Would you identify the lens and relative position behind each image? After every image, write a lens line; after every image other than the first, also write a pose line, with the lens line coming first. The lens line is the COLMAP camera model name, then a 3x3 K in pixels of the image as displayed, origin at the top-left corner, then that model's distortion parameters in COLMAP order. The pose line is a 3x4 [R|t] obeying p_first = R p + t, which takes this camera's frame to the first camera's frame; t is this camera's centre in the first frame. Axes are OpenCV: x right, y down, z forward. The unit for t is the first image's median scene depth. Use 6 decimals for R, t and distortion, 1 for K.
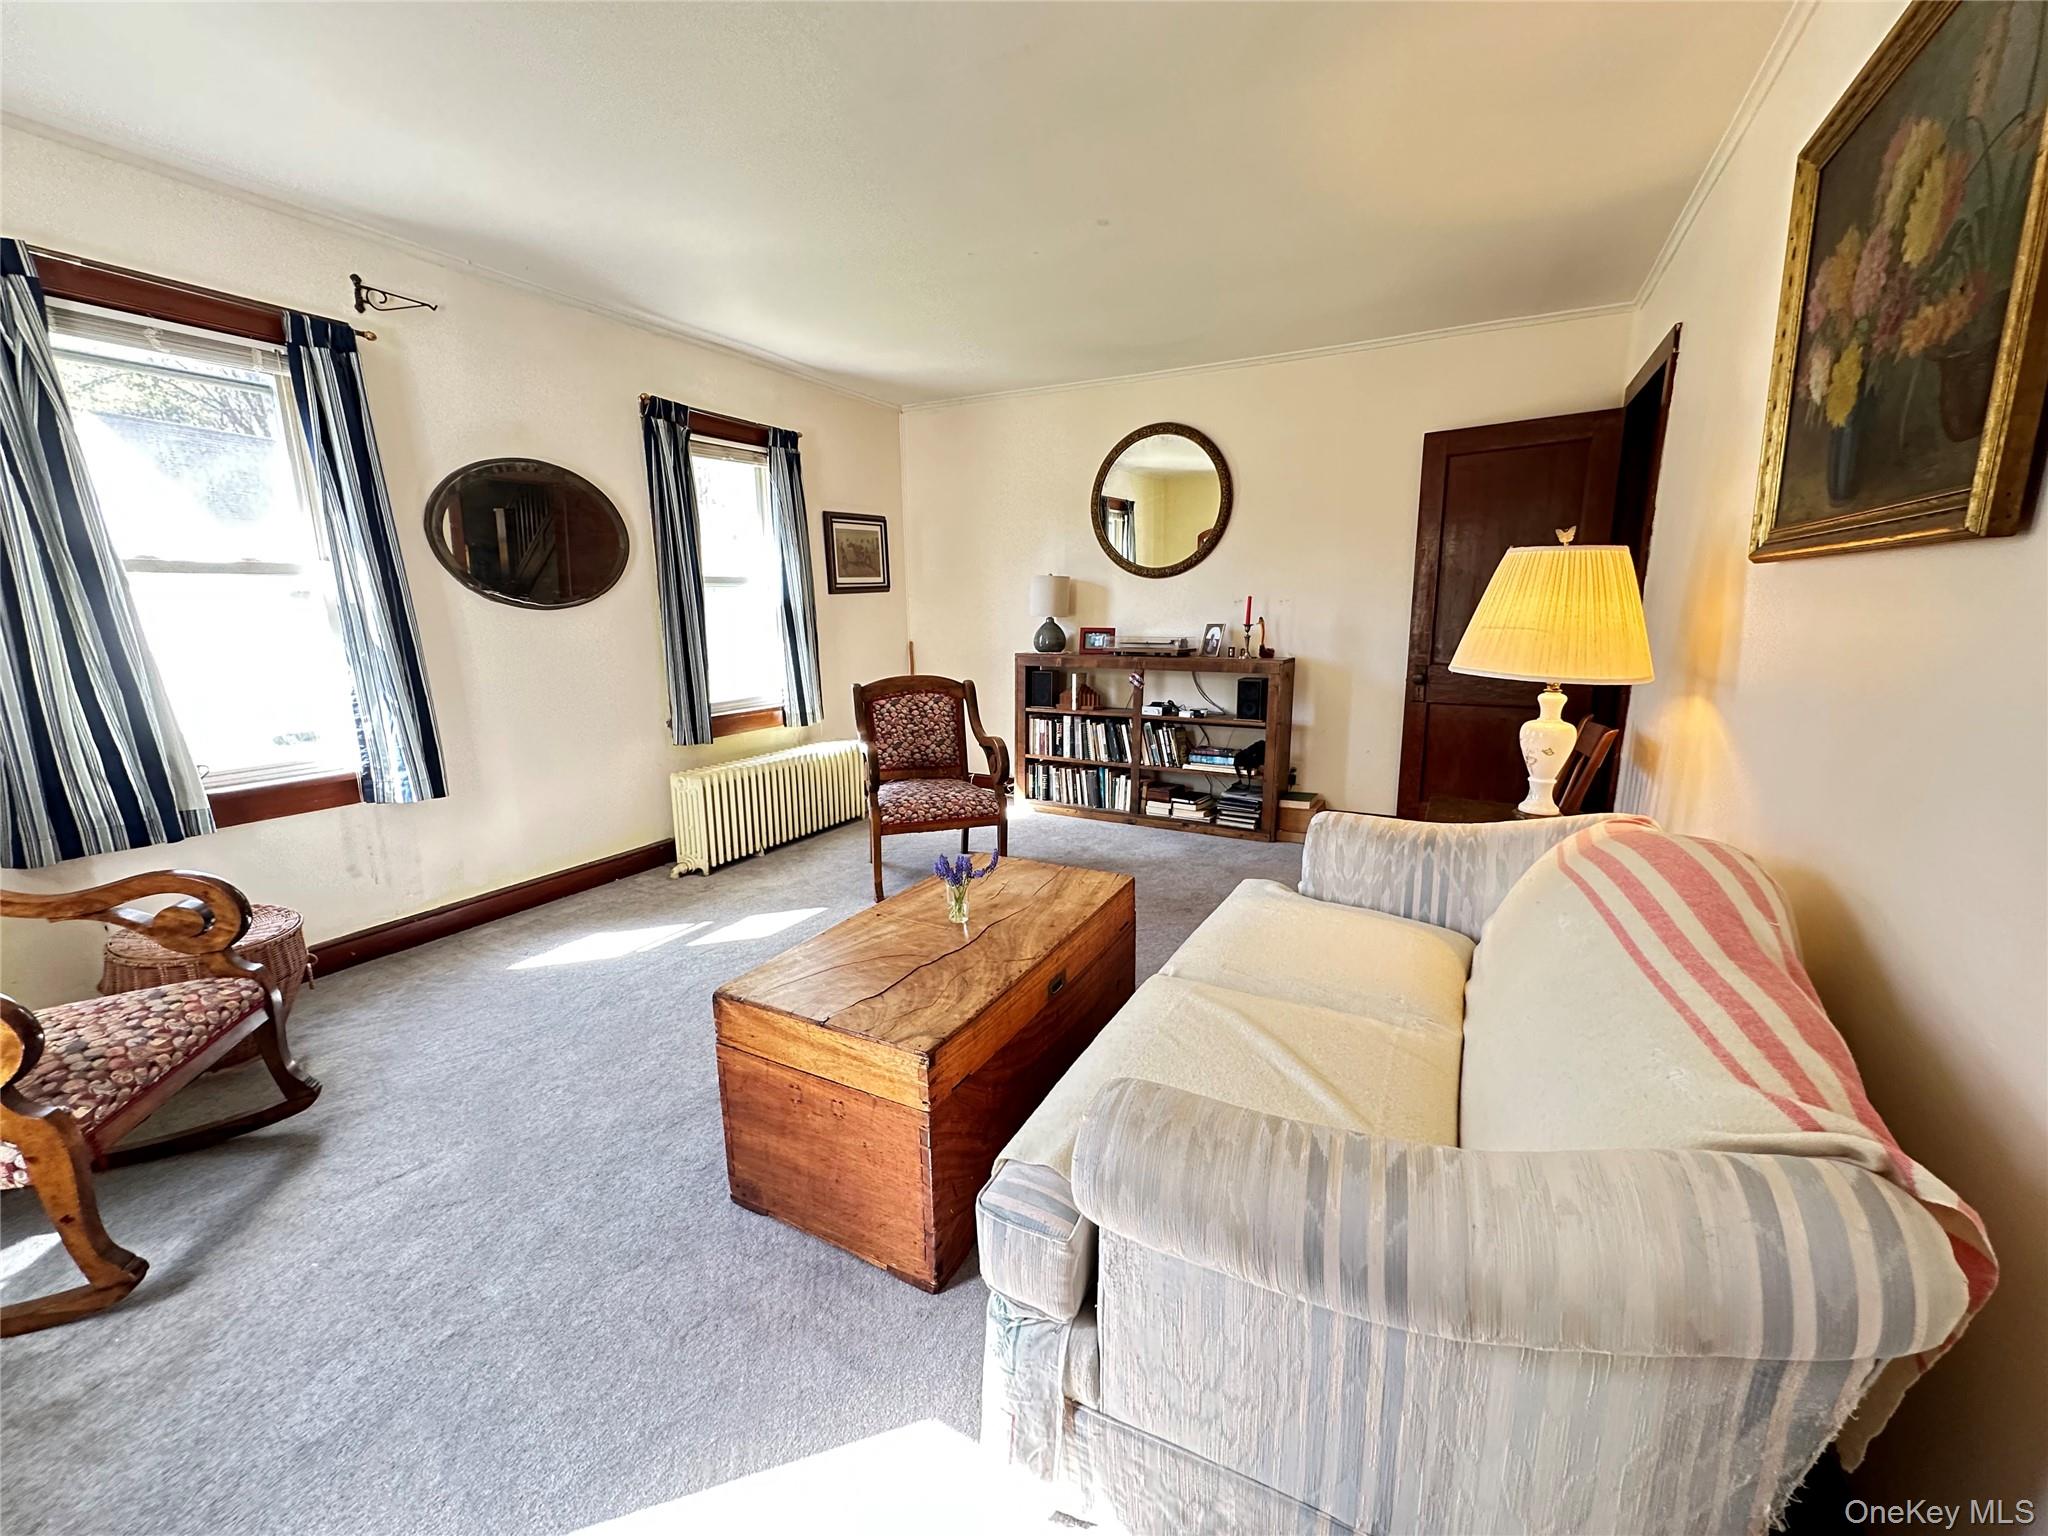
lens RADIAL K [[832.0, 0, 1021.8], [0, 832.0, 773.6], [0, 0, 1]] dist [-0.001600, 0.000091]
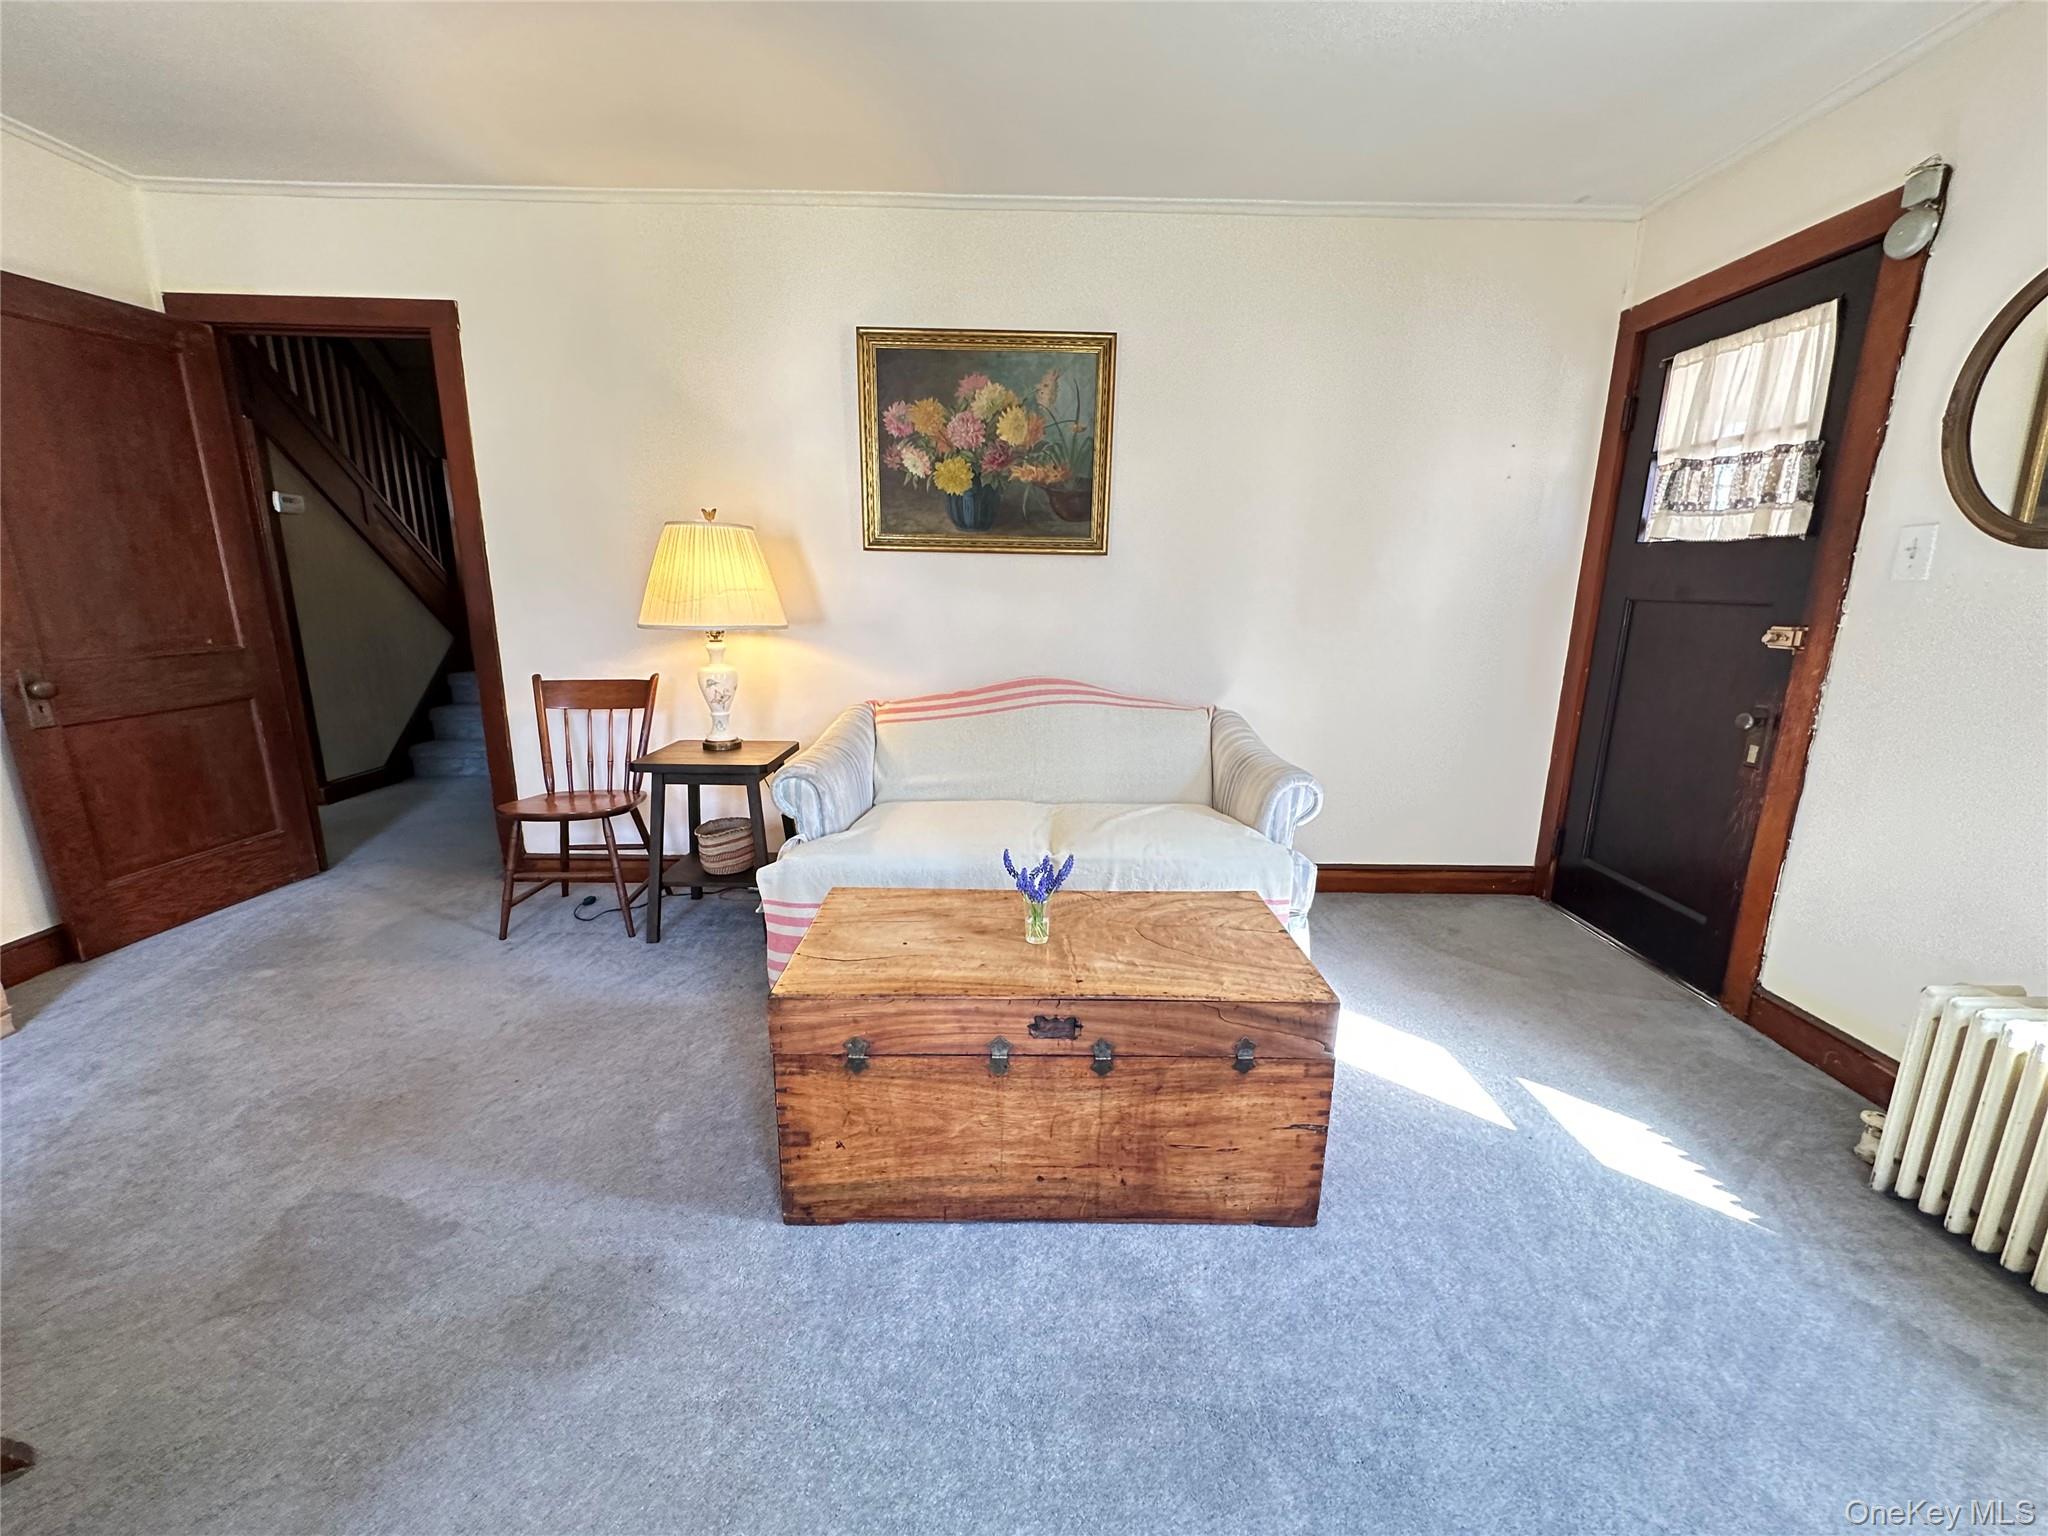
lens RADIAL K [[832.0, 0, 1022.2], [0, 832.0, 763.7], [0, 0, 1]] dist [-0.001600, 0.000091]
pose [[-0.489129, -0.193517, 0.850473, -0.791061], [0.165578, 0.936743, 0.308376, -0.270936], [-0.856351, 0.291656, -0.426146, 1.376770]]
